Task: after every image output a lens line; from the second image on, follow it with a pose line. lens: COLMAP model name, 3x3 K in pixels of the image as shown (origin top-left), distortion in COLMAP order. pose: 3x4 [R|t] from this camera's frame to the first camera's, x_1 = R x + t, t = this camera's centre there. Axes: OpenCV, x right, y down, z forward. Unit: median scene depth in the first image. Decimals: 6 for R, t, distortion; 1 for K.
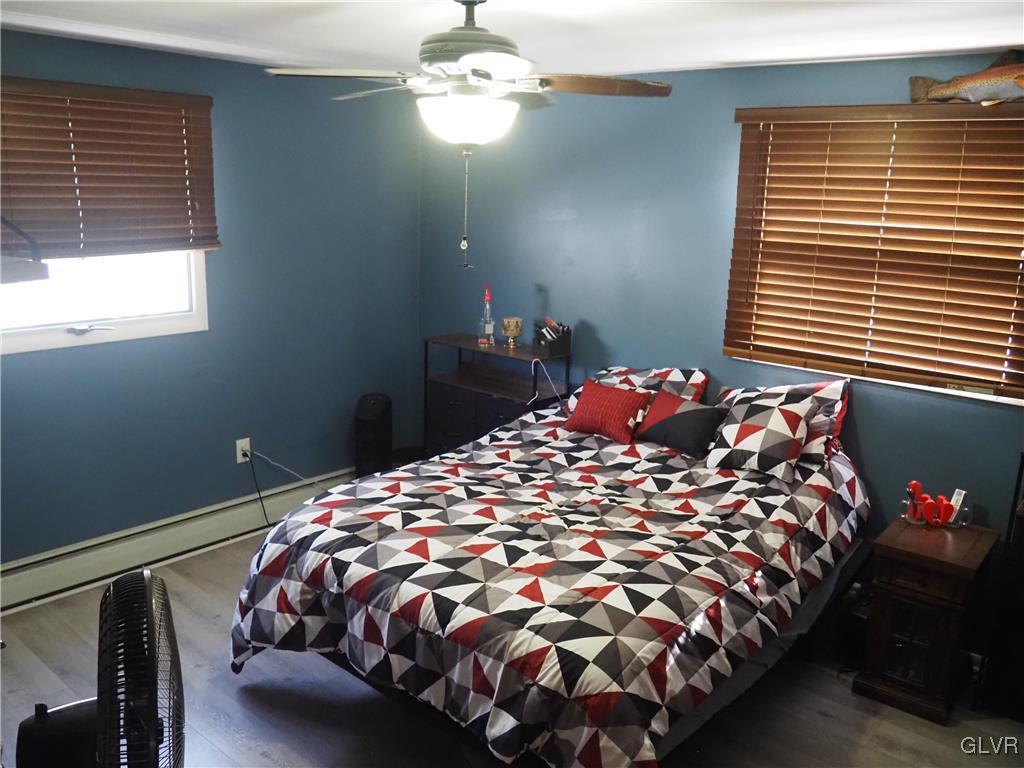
lens RADIAL K [[856.9, 0, 510.5], [0, 856.9, 386.1], [0, 0, 1]] dist [-0.046272, 0.030021]
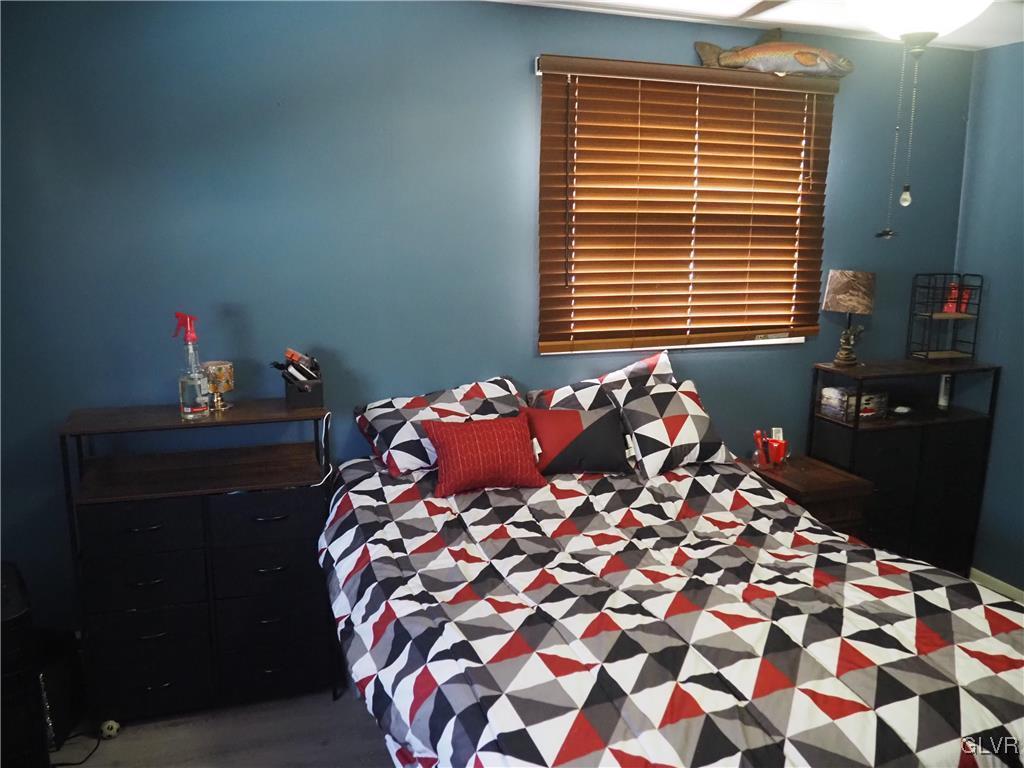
lens RADIAL K [[856.9, 0, 515.6], [0, 856.9, 380.2], [0, 0, 1]] dist [-0.046272, 0.030021]
pose [[0.506349, -0.189402, 0.841271, -0.532938], [0.203435, 0.974281, 0.096903, -0.108547], [-0.837988, 0.122077, 0.531858, 0.654135]]
